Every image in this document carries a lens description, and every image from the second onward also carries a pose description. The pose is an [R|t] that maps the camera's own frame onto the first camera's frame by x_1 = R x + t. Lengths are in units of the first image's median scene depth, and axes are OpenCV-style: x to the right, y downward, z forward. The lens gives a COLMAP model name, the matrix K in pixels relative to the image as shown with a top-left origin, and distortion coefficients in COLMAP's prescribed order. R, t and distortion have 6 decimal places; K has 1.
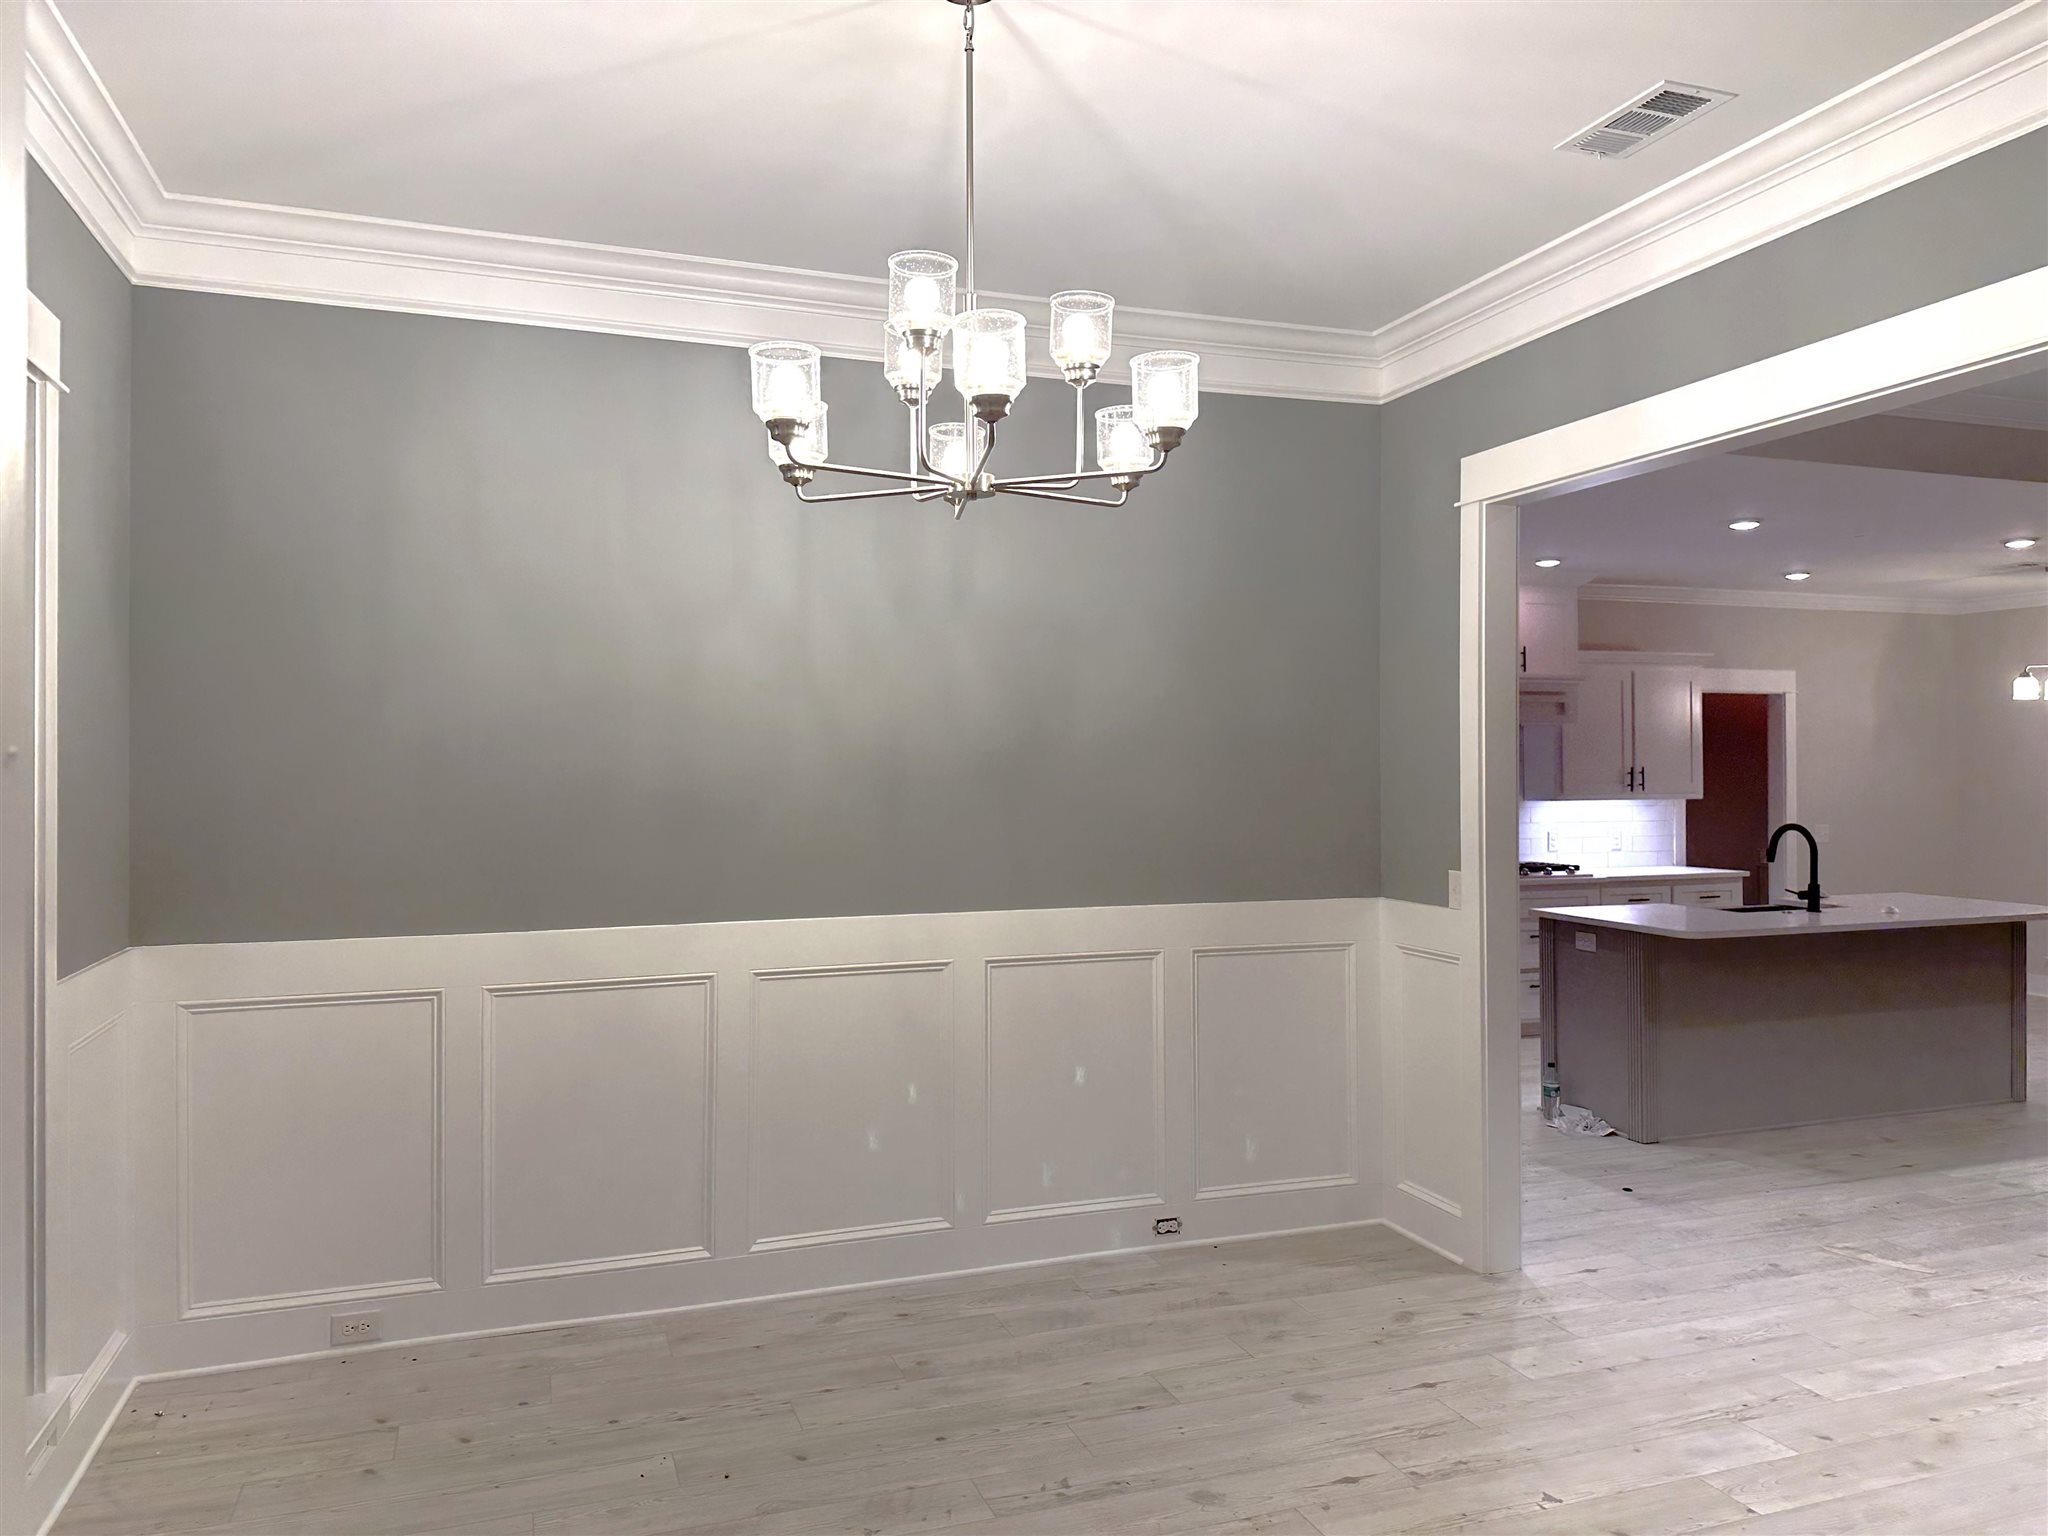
lens RADIAL K [[1456.7, 0, 1029.0], [0, 1456.7, 753.3], [0, 0, 1]] dist [0.019587, -0.013871]
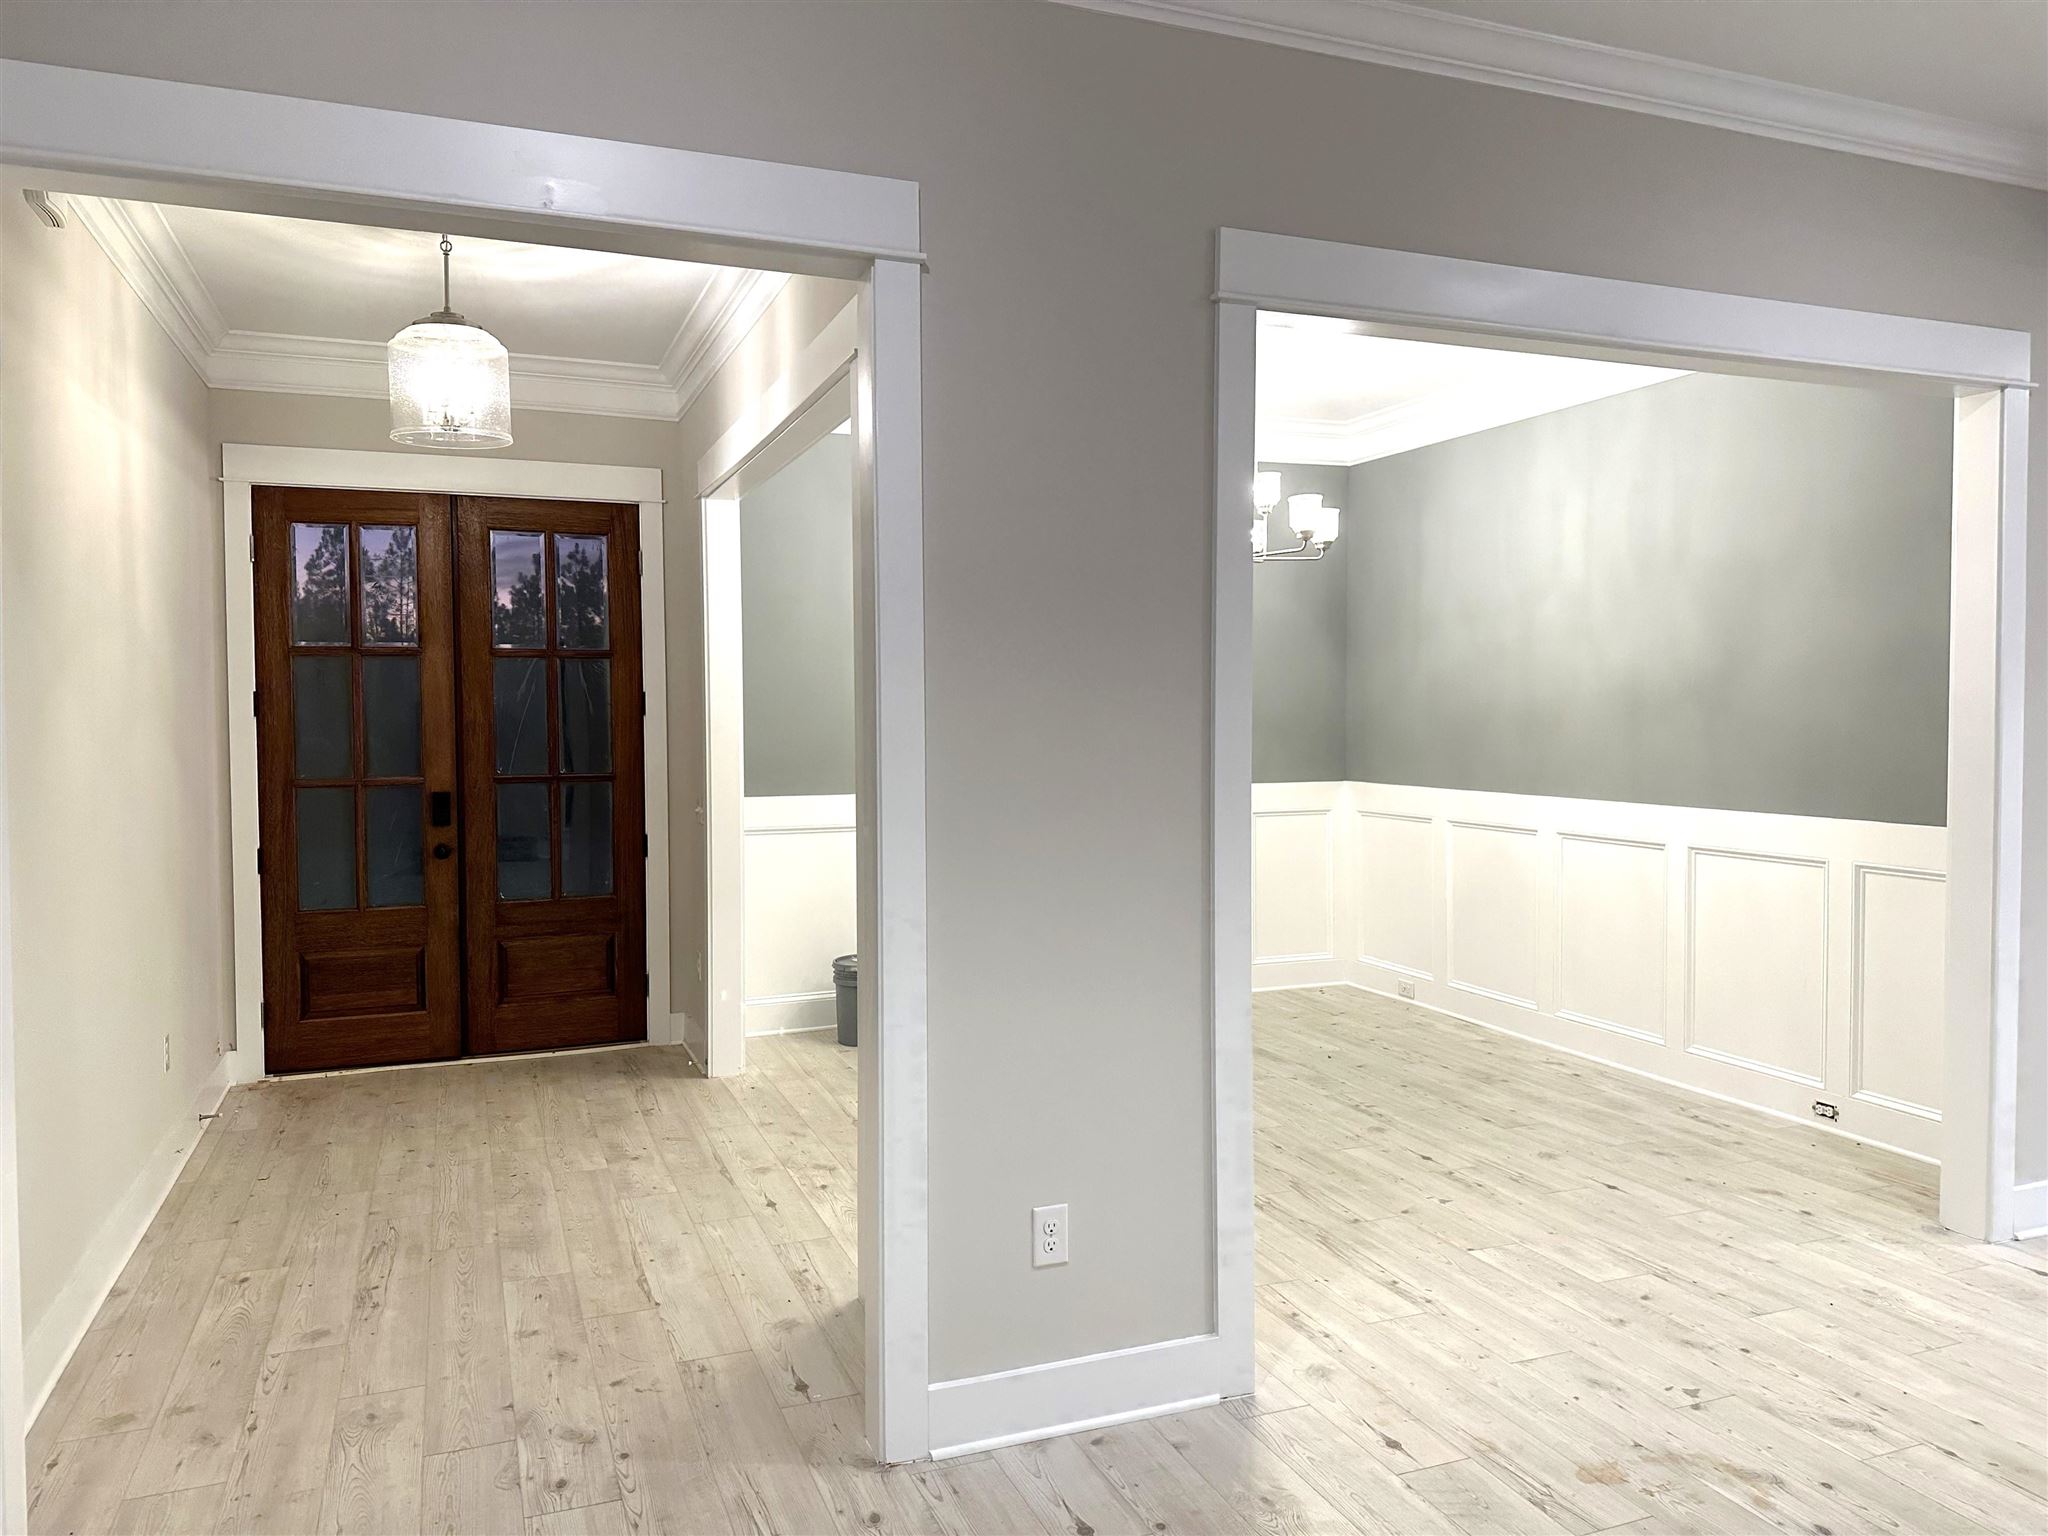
lens RADIAL K [[1456.7, 0, 1024.3], [0, 1456.7, 767.9], [0, 0, 1]] dist [0.019587, -0.013871]
pose [[0.024485, 0.038248, -0.998968, 1.411689], [0.006103, 0.999243, 0.038408, 0.028001], [0.999682, -0.007037, 0.024233, 0.457291]]
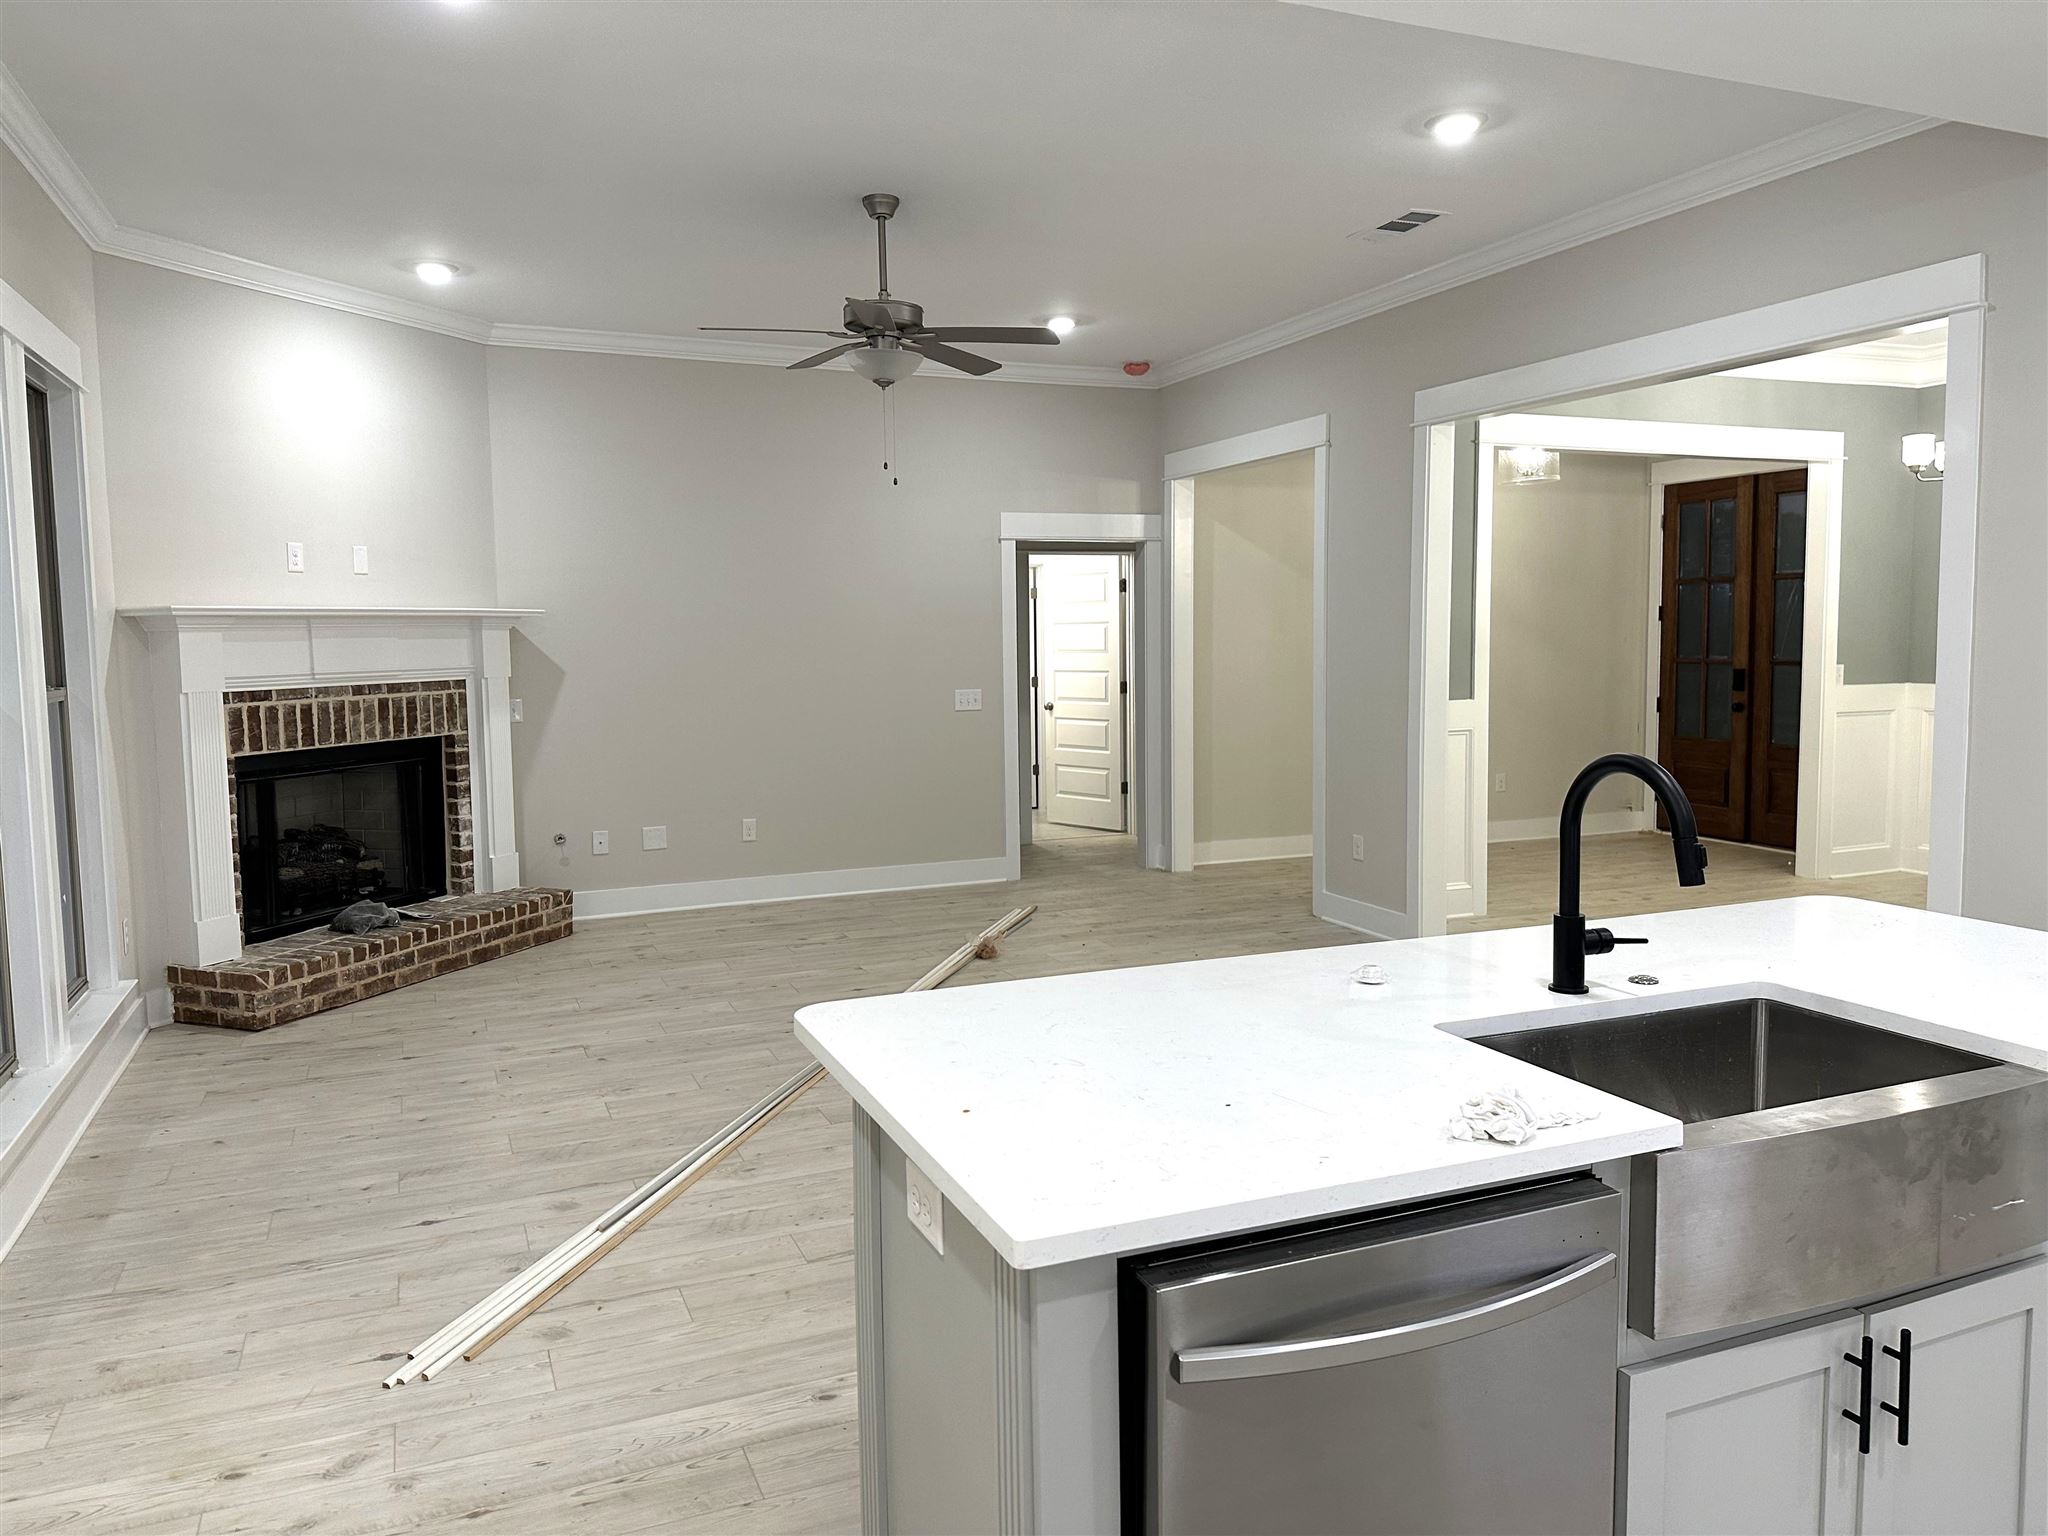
lens RADIAL K [[1456.7, 0, 1023.3], [0, 1456.7, 765.9], [0, 0, 1]] dist [0.019587, -0.013871]
pose [[-0.998023, 0.022187, -0.058799, 1.022704], [0.017037, 0.996090, 0.086680, 0.046916], [0.060493, 0.085507, -0.994499, 3.323189]]
